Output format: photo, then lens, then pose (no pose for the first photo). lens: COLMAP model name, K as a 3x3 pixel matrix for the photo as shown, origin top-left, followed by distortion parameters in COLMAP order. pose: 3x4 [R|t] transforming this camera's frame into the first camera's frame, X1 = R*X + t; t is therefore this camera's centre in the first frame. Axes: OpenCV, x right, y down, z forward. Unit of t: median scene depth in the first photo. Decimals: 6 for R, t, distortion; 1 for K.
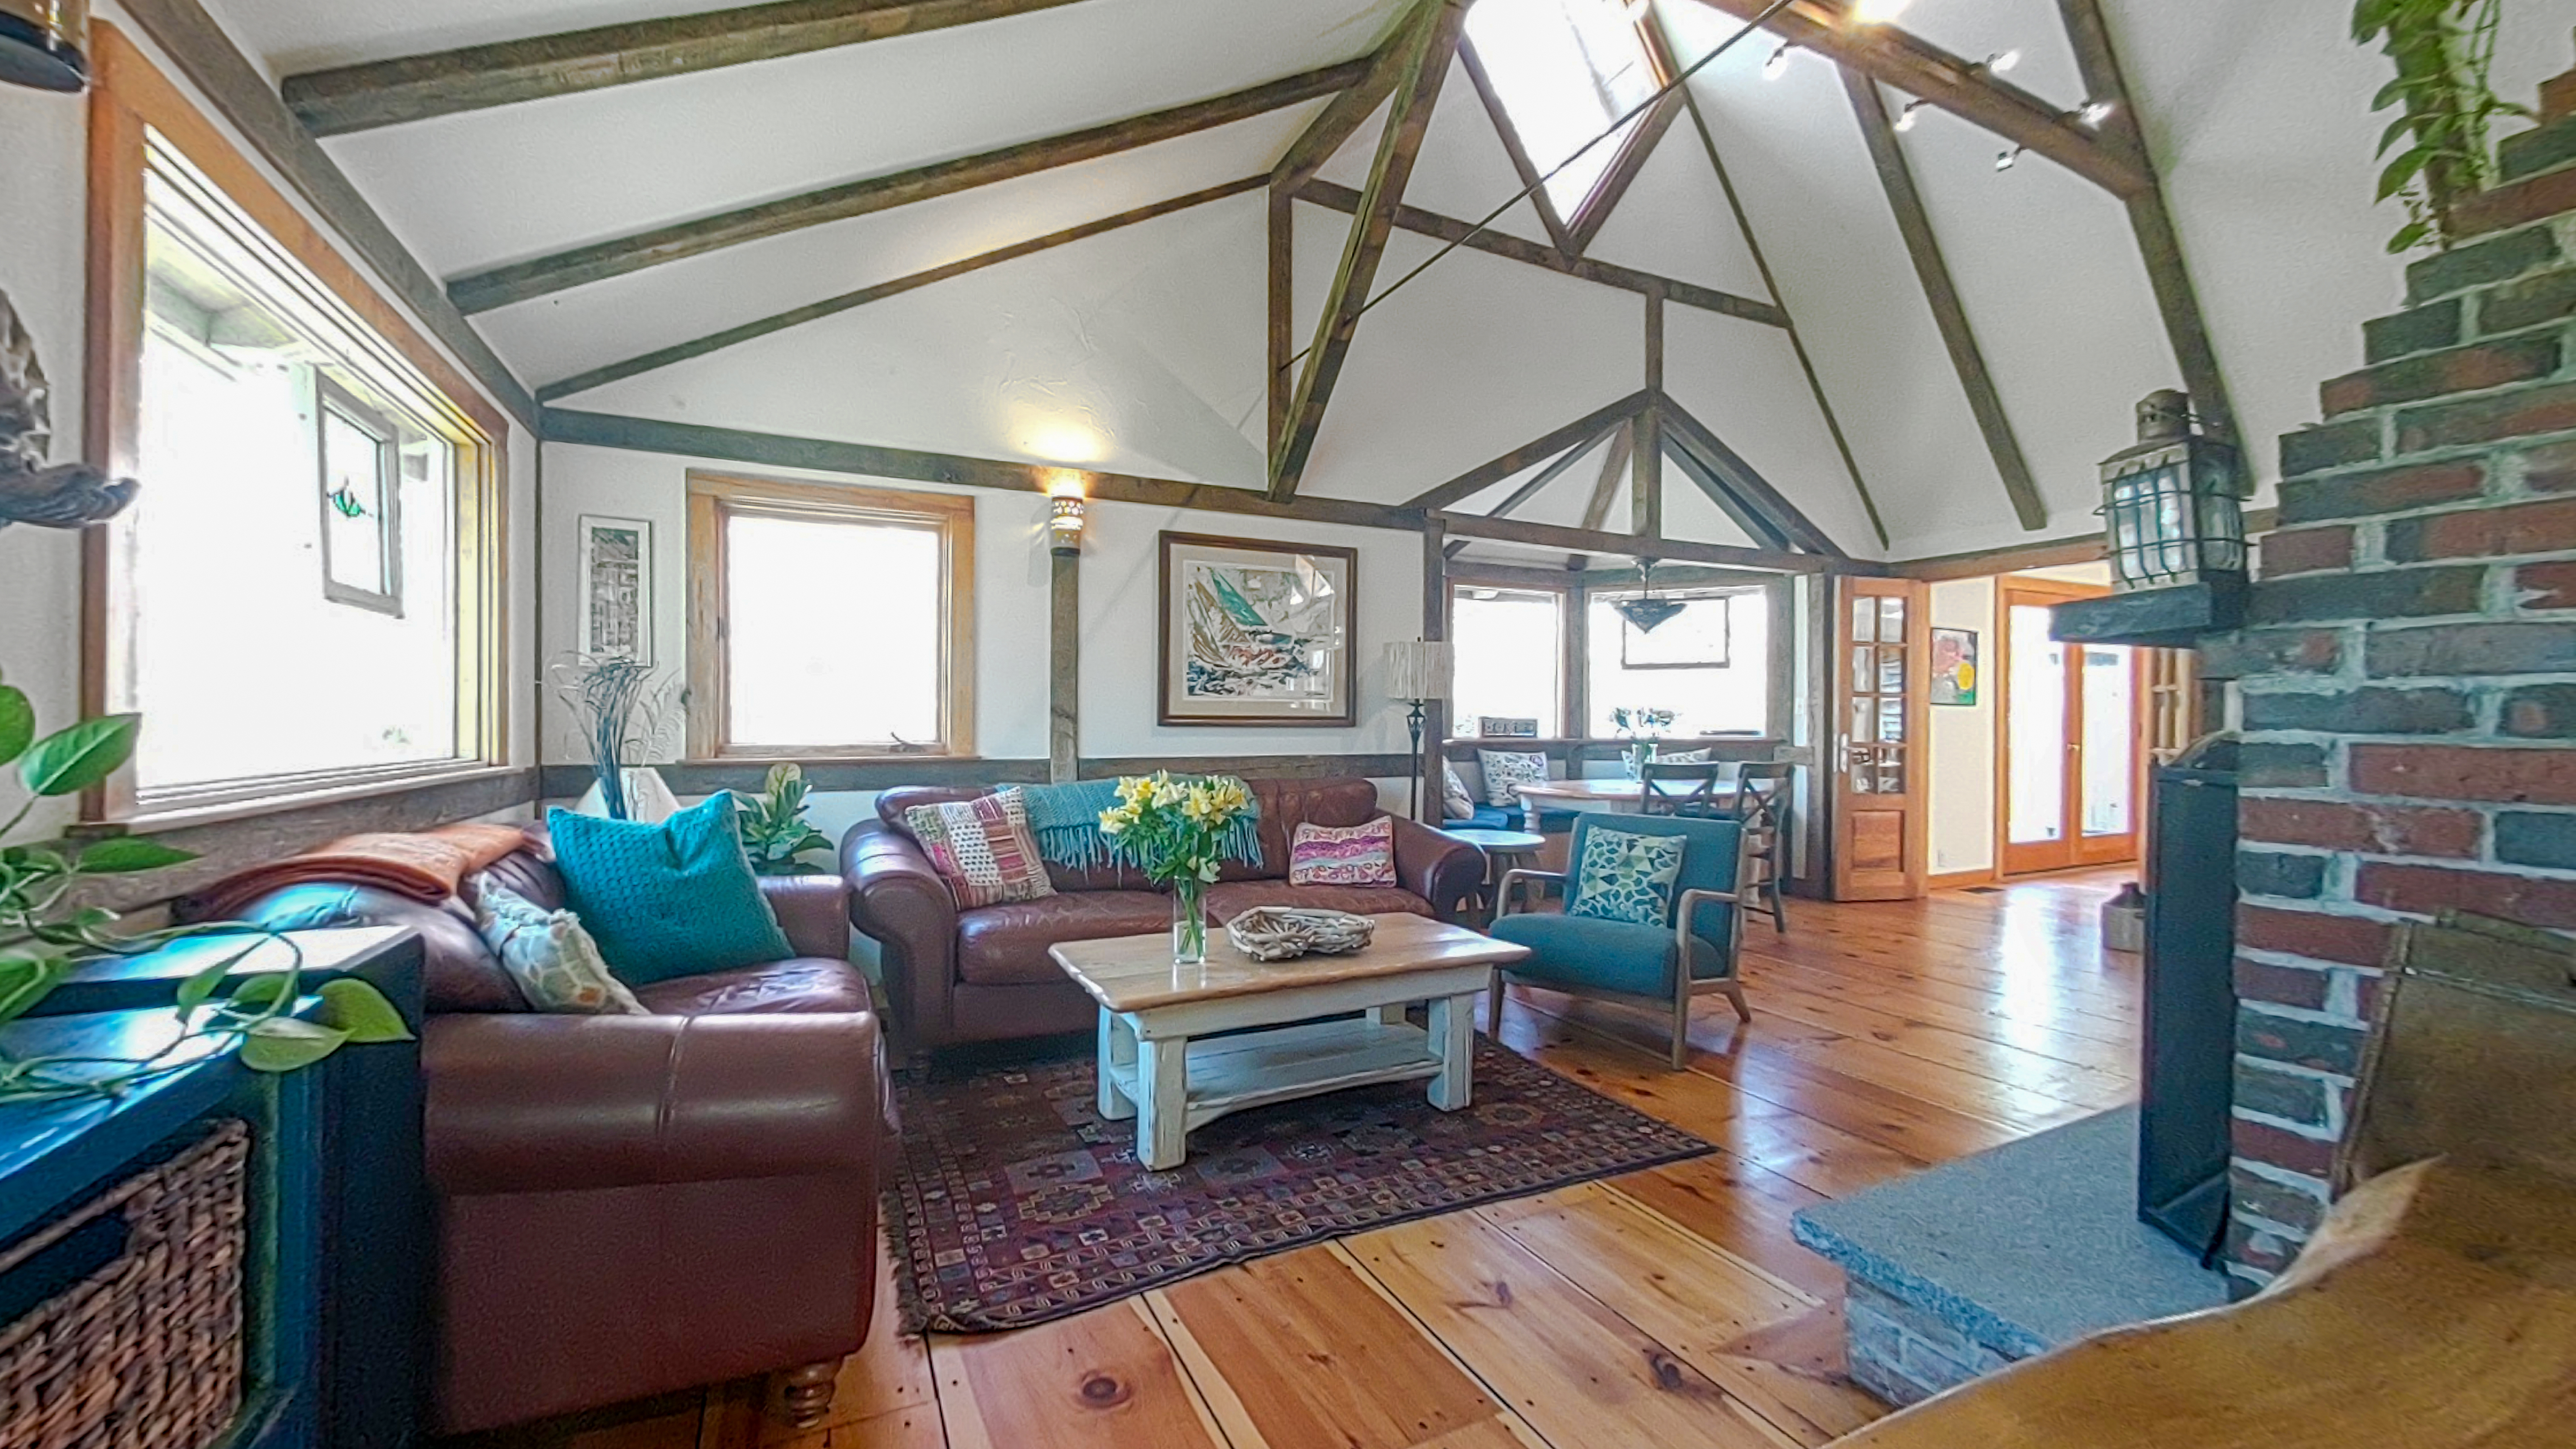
lens RADIAL K [[1014.3, 0, 1281.5], [0, 1014.3, 727.1], [0, 0, 1]] dist [0.002095, 0.000056]
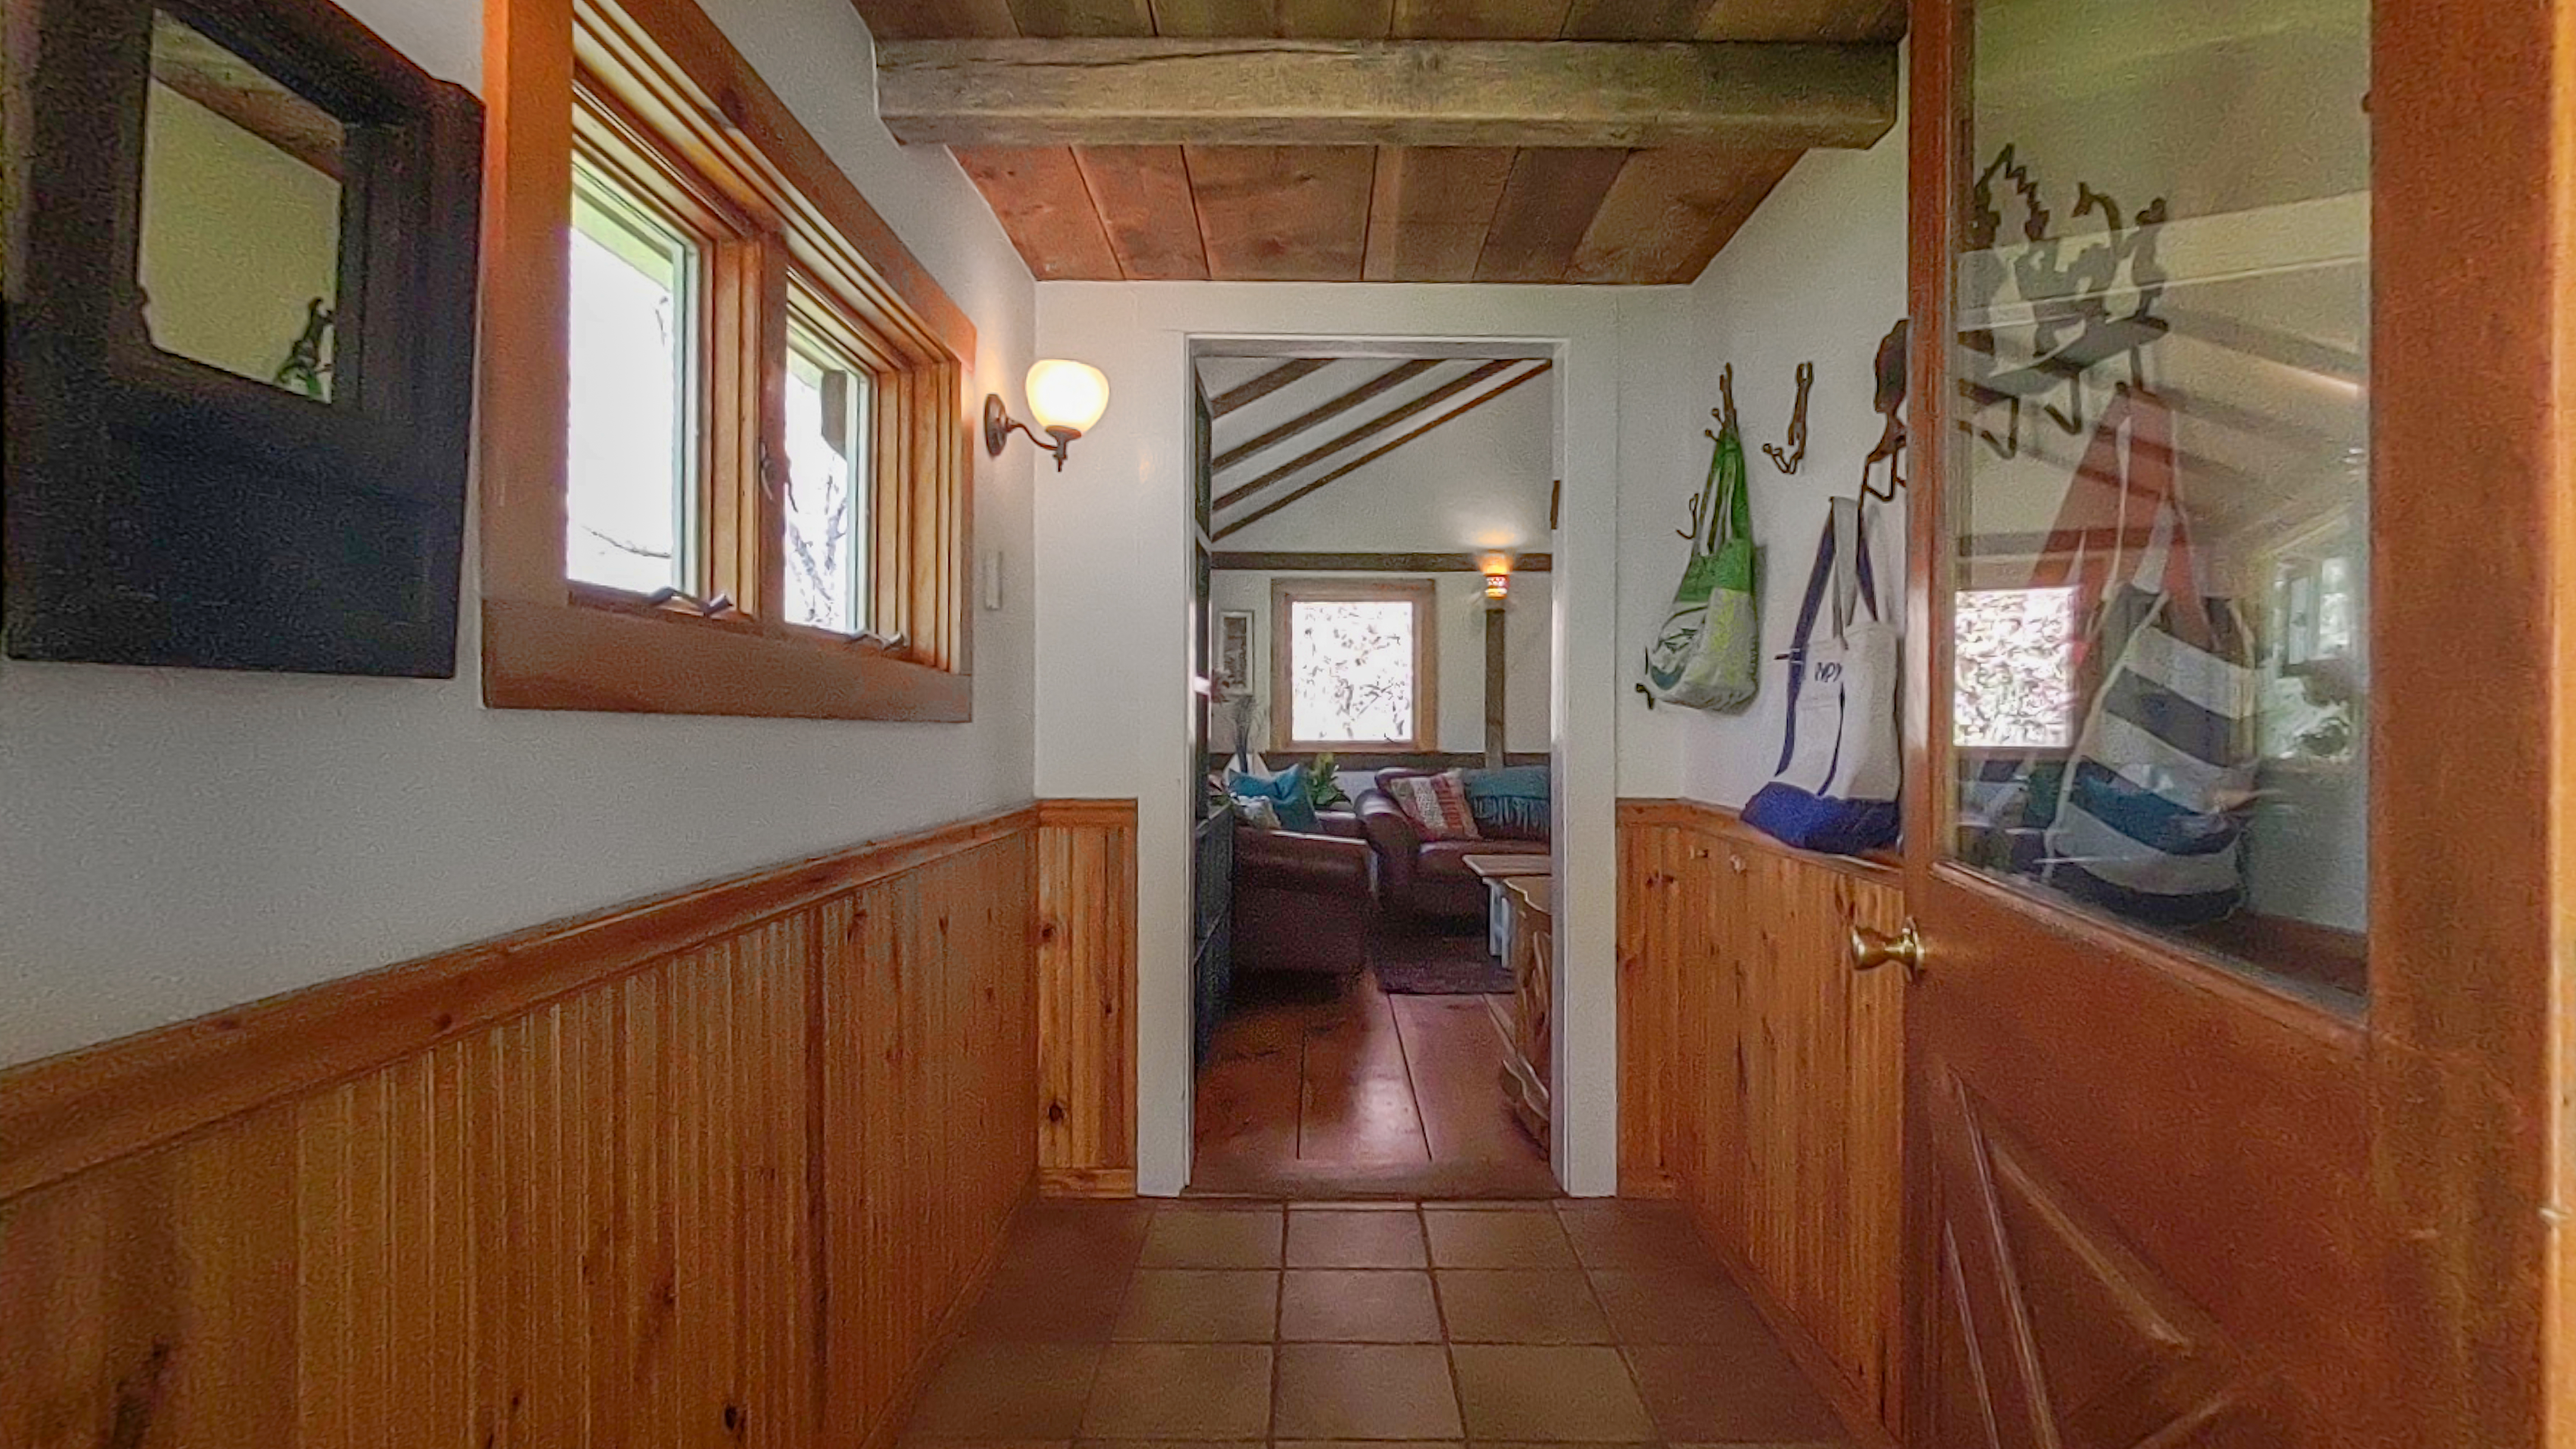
lens RADIAL K [[1014.3, 0, 1295.4], [0, 1014.3, 724.3], [0, 0, 1]] dist [0.002095, 0.000056]
pose [[0.892304, -0.001786, -0.451432, 0.201700], [0.000304, 0.999994, -0.003356, -0.004564], [0.451435, 0.002857, 0.892299, -0.463300]]
